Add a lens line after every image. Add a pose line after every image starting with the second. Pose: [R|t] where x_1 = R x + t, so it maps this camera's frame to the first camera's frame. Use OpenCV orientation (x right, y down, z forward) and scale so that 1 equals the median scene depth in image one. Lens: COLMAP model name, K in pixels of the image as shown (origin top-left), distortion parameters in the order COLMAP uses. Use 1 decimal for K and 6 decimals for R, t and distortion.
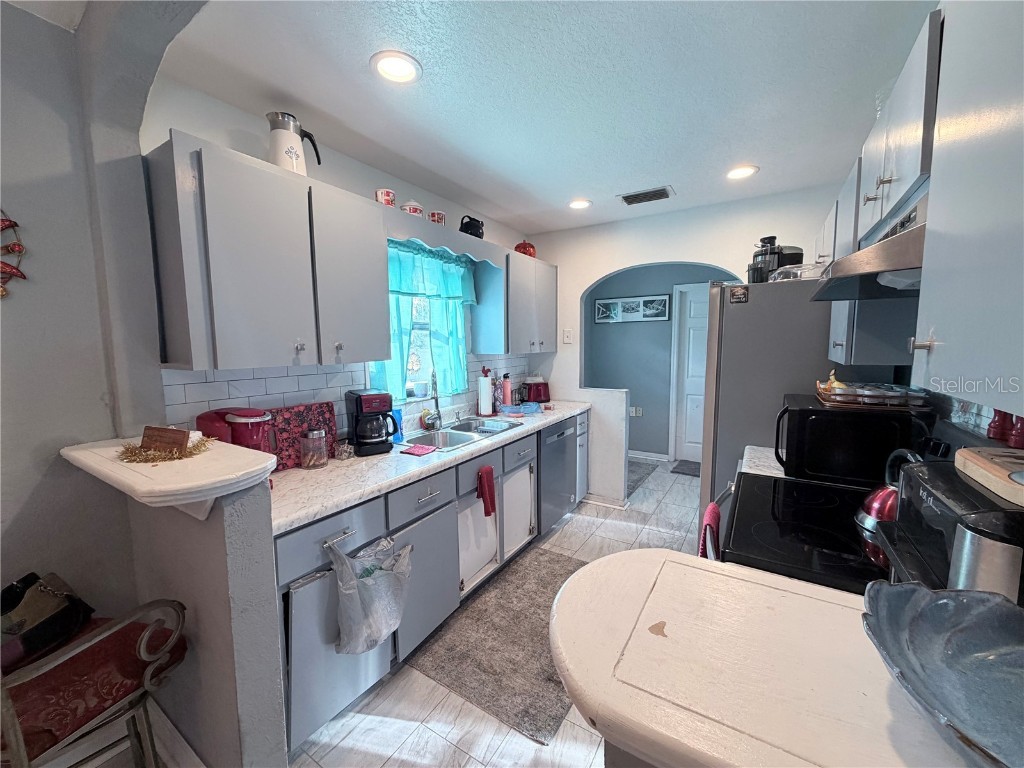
lens RADIAL K [[407.9, 0, 508.7], [0, 407.9, 385.7], [0, 0, 1]] dist [0.001902, 0.000291]
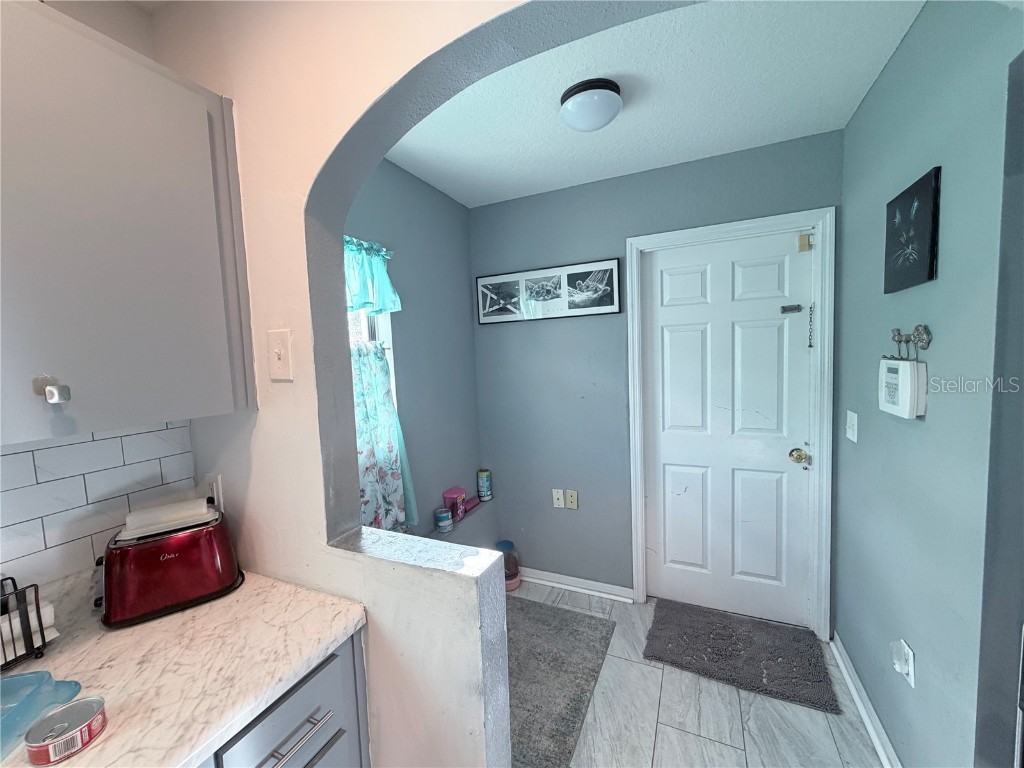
lens RADIAL K [[407.9, 0, 508.7], [0, 407.9, 385.7], [0, 0, 1]] dist [0.001902, 0.000291]
pose [[0.991963, -0.040658, 0.119821, 0.201479], [0.044585, 0.998546, -0.030283, -0.065502], [-0.118415, 0.035381, 0.992334, 0.542468]]
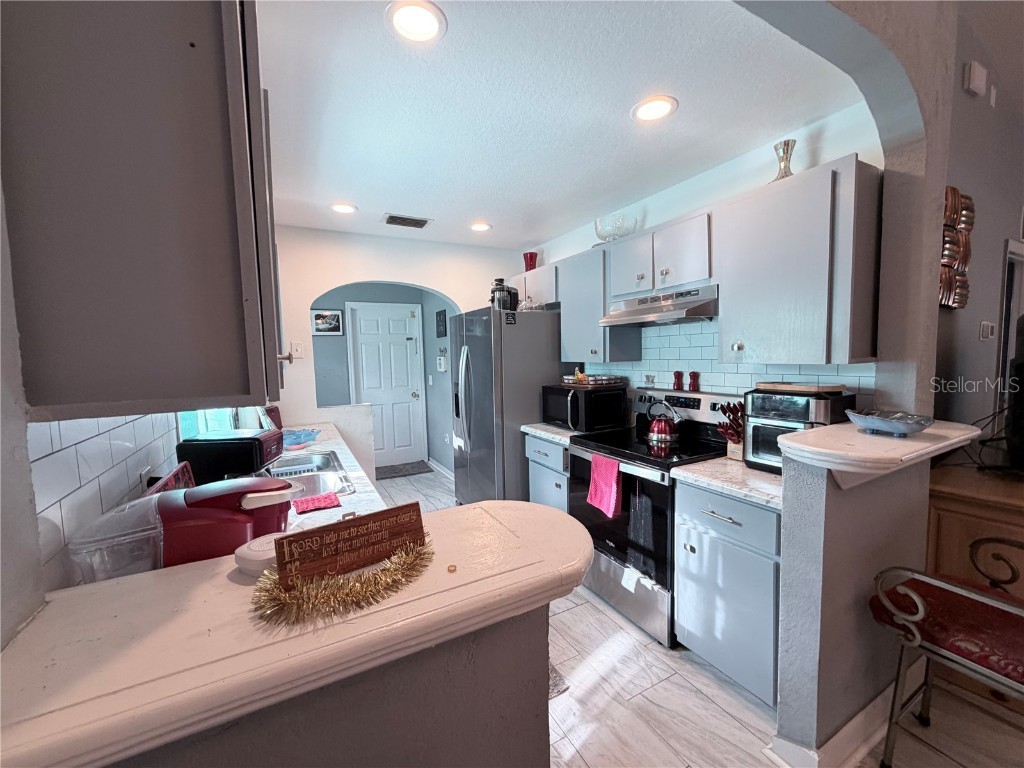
lens RADIAL K [[407.9, 0, 508.7], [0, 407.9, 385.7], [0, 0, 1]] dist [0.001902, 0.000291]
pose [[0.494993, -0.074169, 0.865726, -0.292190], [0.111910, 0.993494, 0.021129, -0.011112], [-0.861660, 0.086425, 0.500072, 0.146965]]
